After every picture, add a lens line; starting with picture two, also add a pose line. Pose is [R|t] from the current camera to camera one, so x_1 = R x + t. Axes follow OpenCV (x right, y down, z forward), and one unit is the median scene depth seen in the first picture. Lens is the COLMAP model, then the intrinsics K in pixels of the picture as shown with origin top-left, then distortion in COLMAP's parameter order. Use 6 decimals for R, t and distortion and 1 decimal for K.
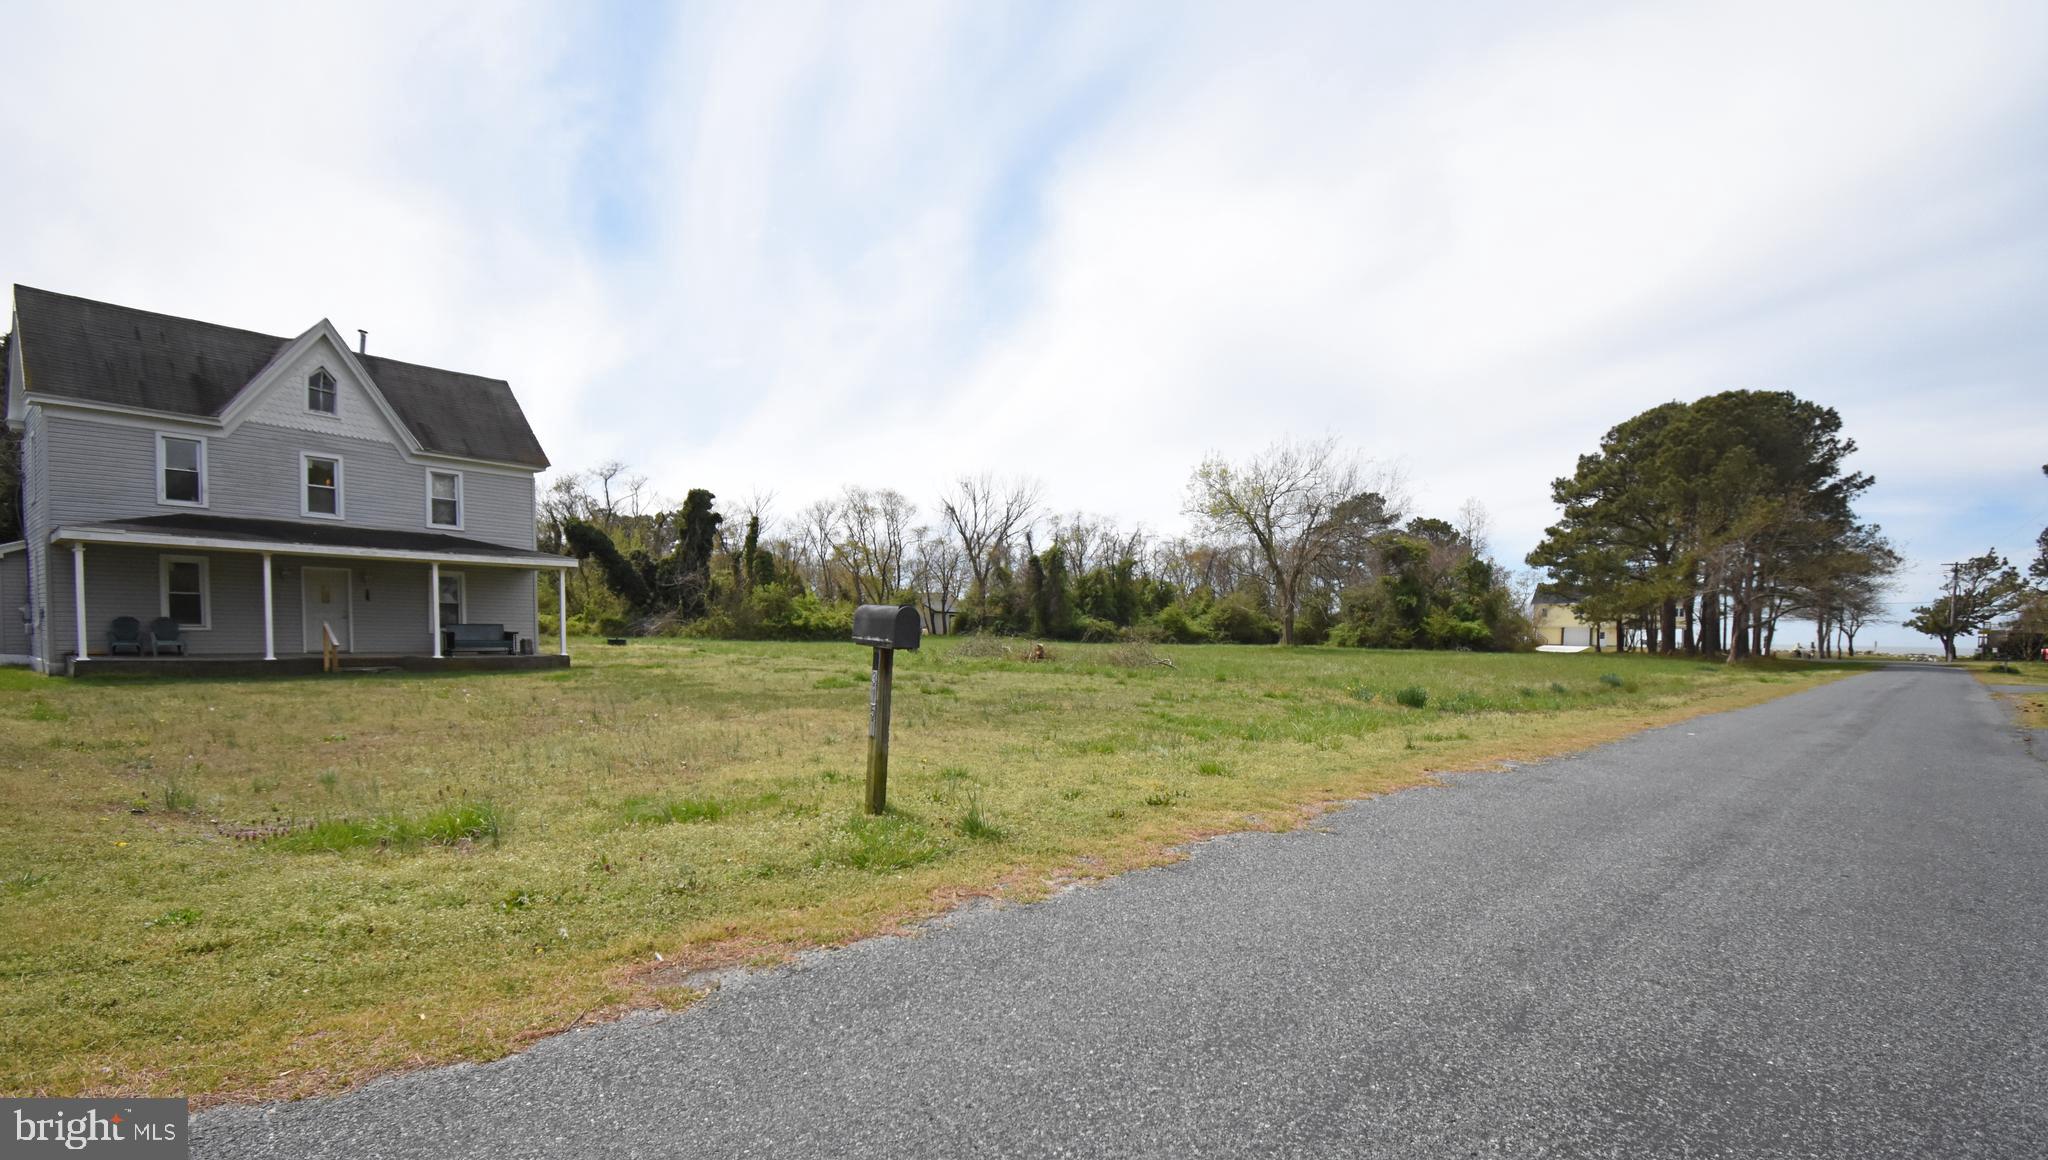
lens RADIAL K [[925.3, 0, 1034.7], [0, 925.3, 685.3], [0, 0, 1]] dist [0.011740, -0.021728]
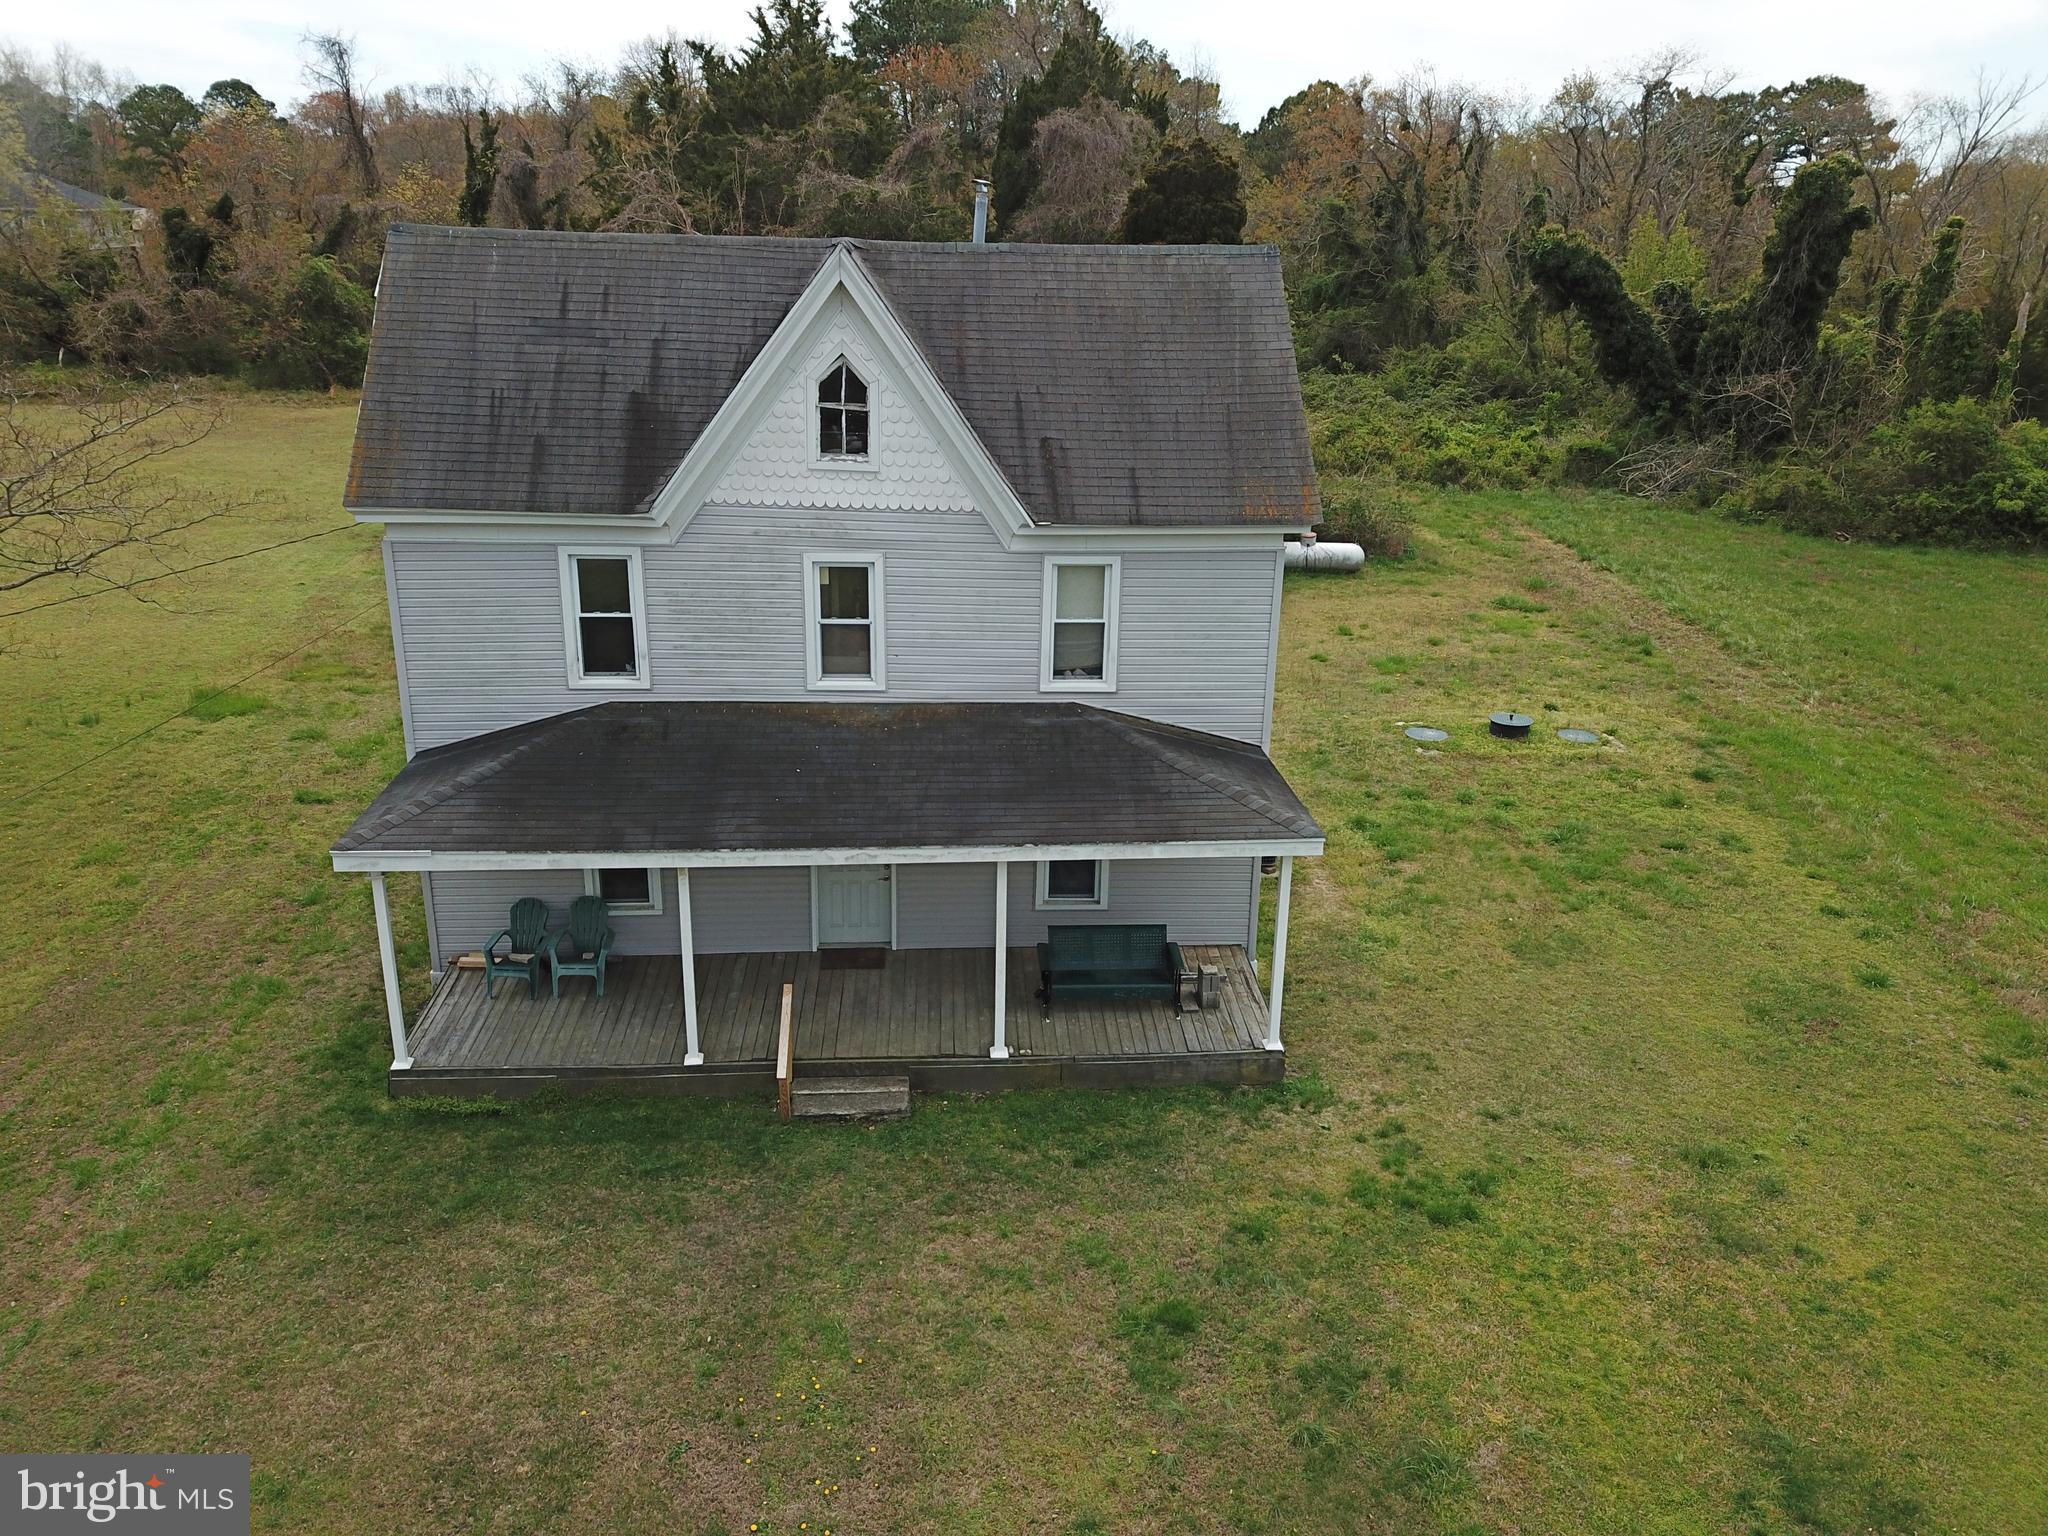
lens RADIAL K [[1566.0, 0, 1050.4], [0, 1566.0, 768.8], [0, 0, 1]] dist [0.068482, -0.064279]
pose [[0.707828, 0.234891, -0.666187, -0.060213], [-0.048855, 0.957115, 0.285560, -0.141336], [0.704693, -0.169581, 0.688949, 0.196630]]
